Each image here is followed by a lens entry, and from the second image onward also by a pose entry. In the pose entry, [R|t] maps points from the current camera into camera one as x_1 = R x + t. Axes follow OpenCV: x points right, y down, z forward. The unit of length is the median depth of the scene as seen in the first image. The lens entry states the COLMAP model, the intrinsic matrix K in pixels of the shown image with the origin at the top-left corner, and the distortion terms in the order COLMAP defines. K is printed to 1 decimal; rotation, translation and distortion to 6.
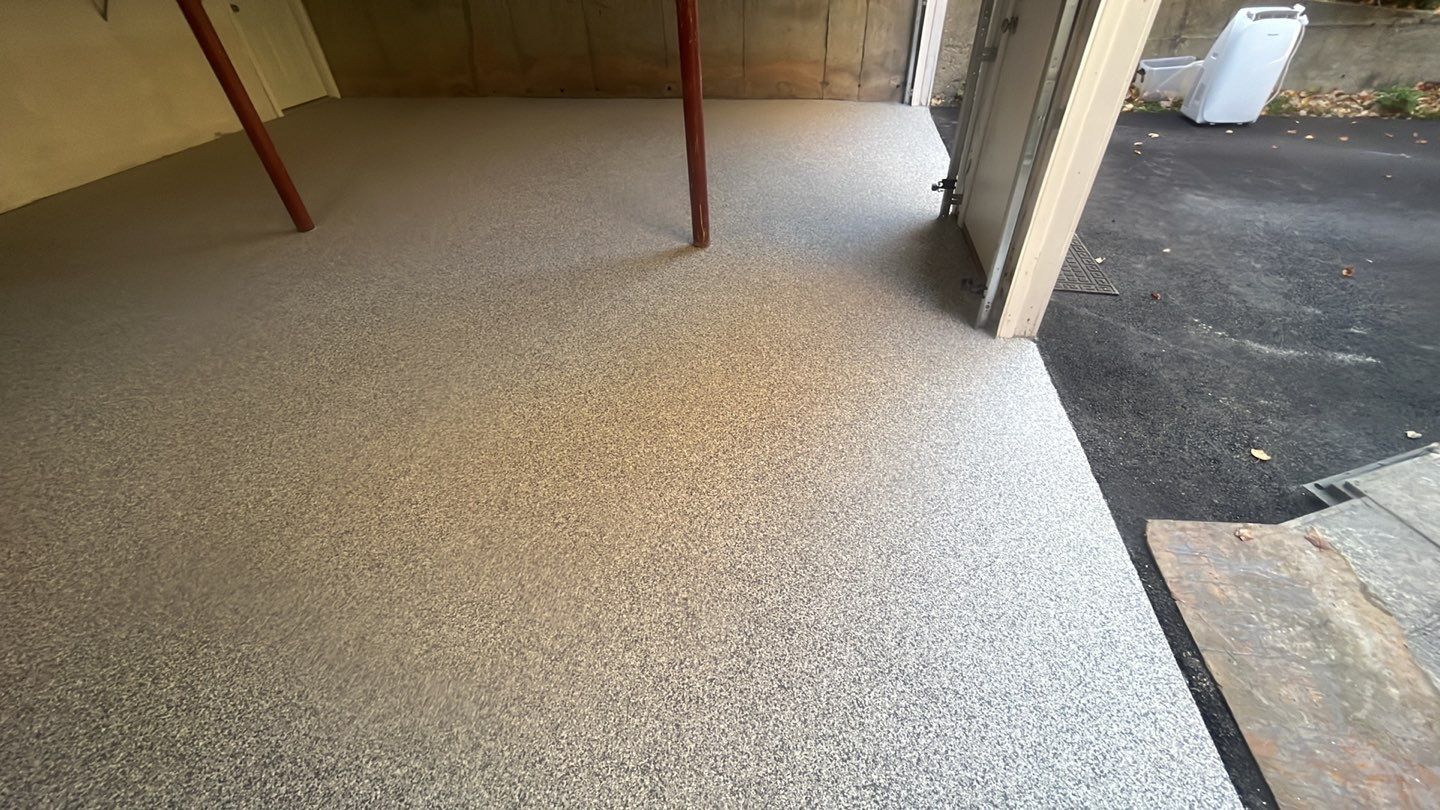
lens RADIAL K [[565.2, 0, 719.6], [0, 565.2, 401.1], [0, 0, 1]] dist [-0.000615, -0.000726]
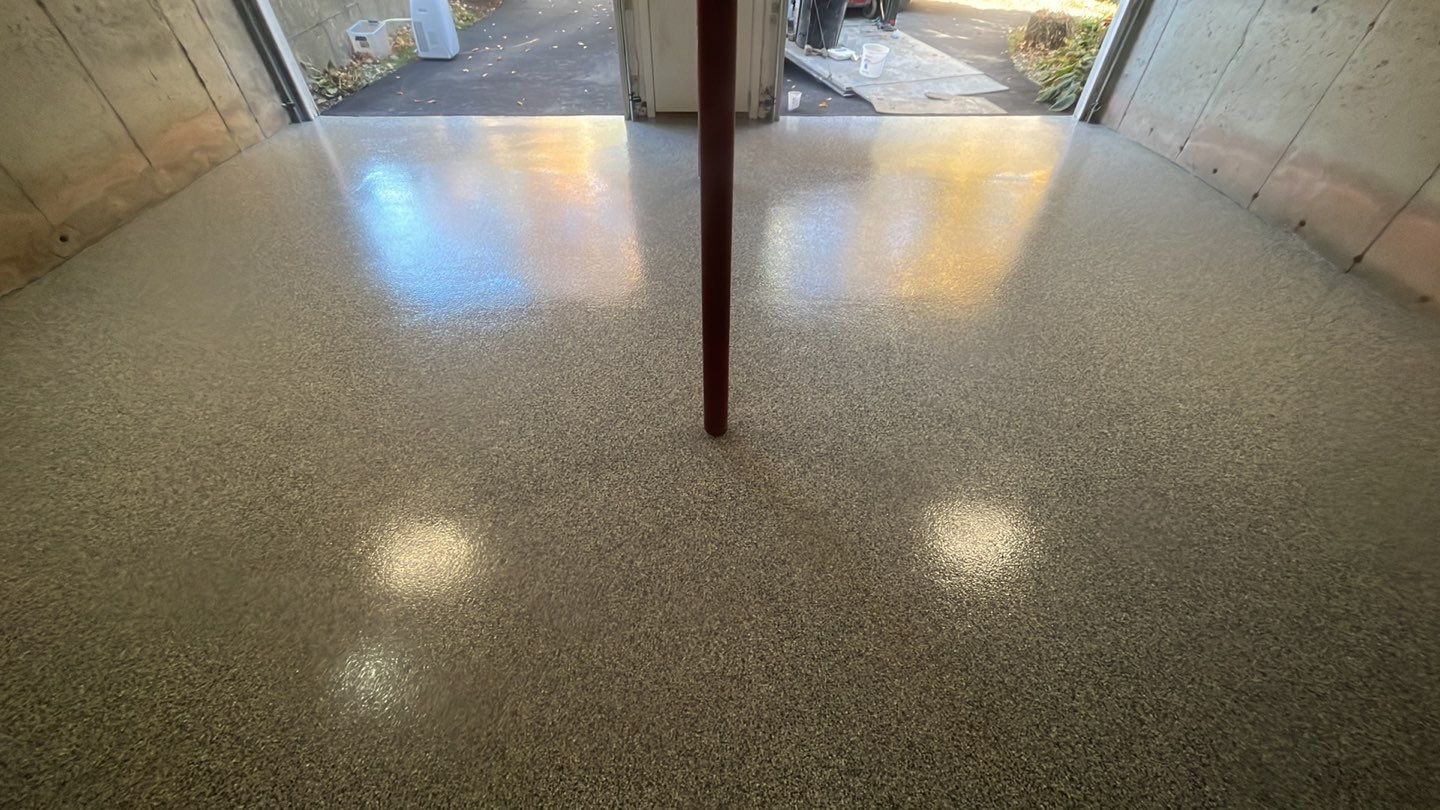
lens RADIAL K [[565.2, 0, 718.2], [0, 565.2, 400.1], [0, 0, 1]] dist [-0.000615, -0.000726]
pose [[-0.199933, -0.648003, 0.734927, -1.810769], [0.623792, 0.494240, 0.605483, -1.080093], [-0.755586, 0.579498, 0.305405, 1.204352]]
